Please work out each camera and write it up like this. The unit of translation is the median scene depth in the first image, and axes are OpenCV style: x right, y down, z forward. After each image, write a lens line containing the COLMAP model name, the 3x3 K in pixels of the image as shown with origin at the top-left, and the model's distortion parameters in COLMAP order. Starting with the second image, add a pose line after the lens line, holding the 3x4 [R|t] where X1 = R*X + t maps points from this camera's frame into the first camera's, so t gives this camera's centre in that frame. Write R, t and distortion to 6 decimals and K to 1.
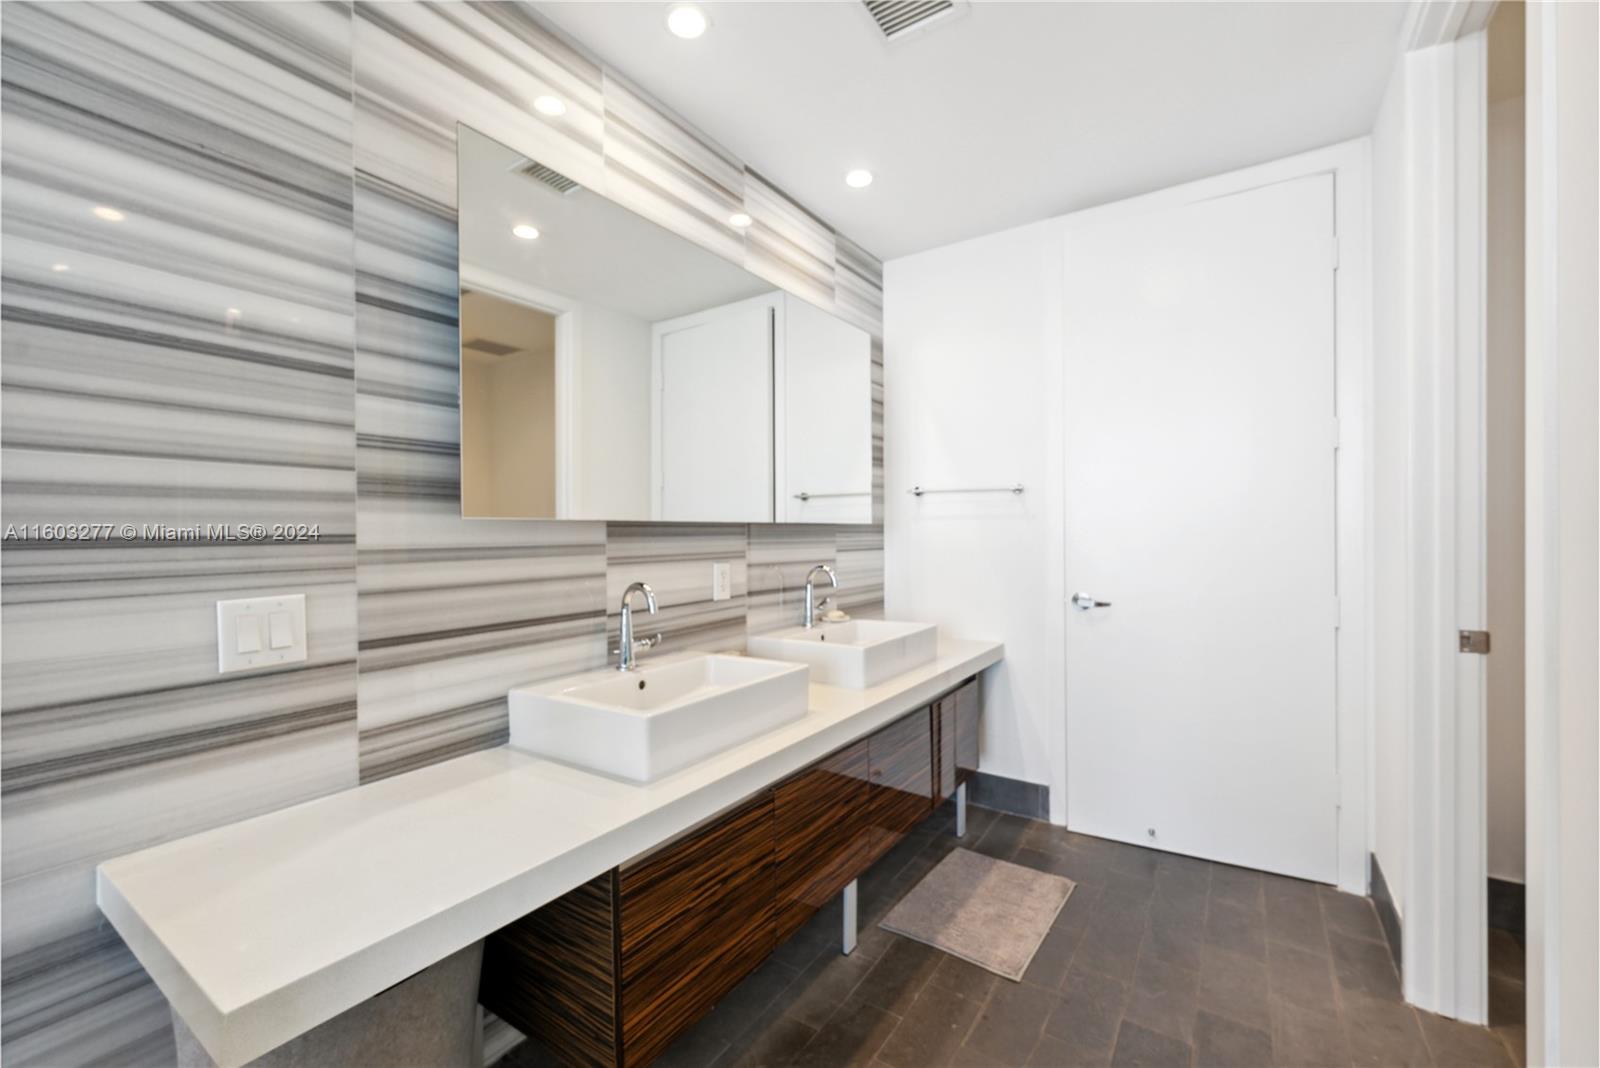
lens RADIAL K [[654.5, 0, 801.6], [0, 654.5, 533.6], [0, 0, 1]] dist [0.007272, 0.000061]
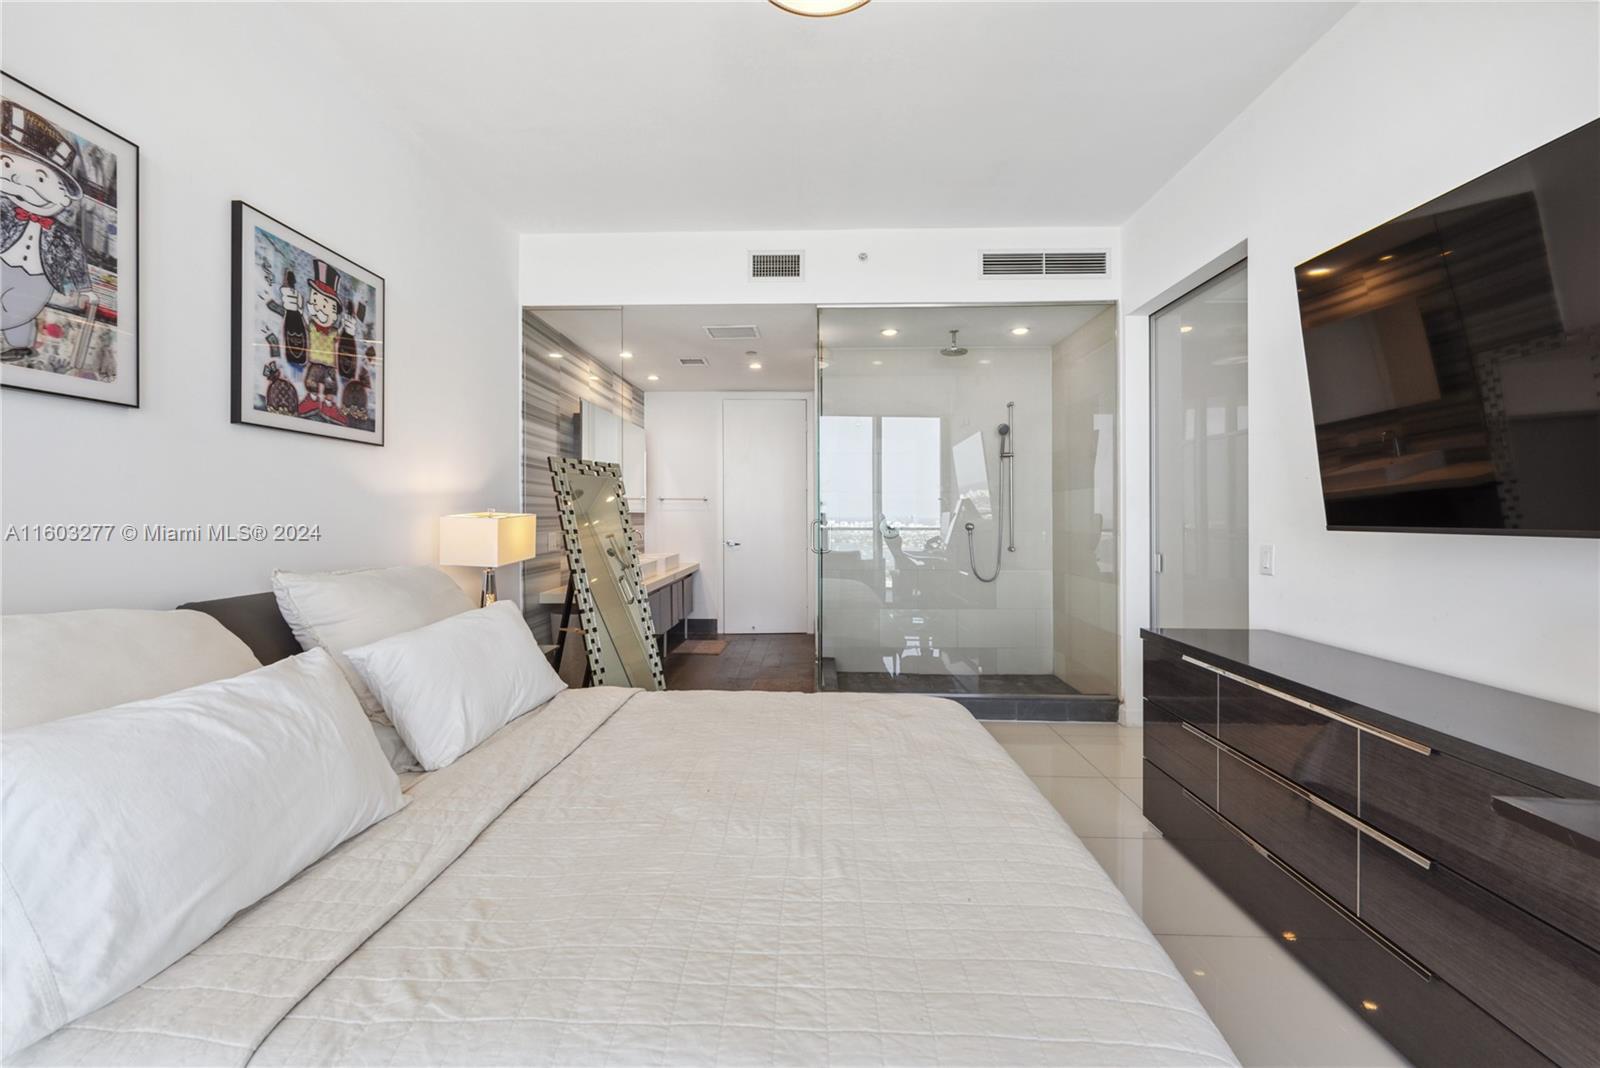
lens RADIAL K [[654.5, 0, 798.3], [0, 654.5, 523.9], [0, 0, 1]] dist [0.007272, 0.000061]
pose [[0.854304, -0.003163, 0.519764, -0.645461], [0.005425, 0.999981, -0.002832, 0.034445], [-0.519745, 0.005239, 0.854305, -1.275031]]
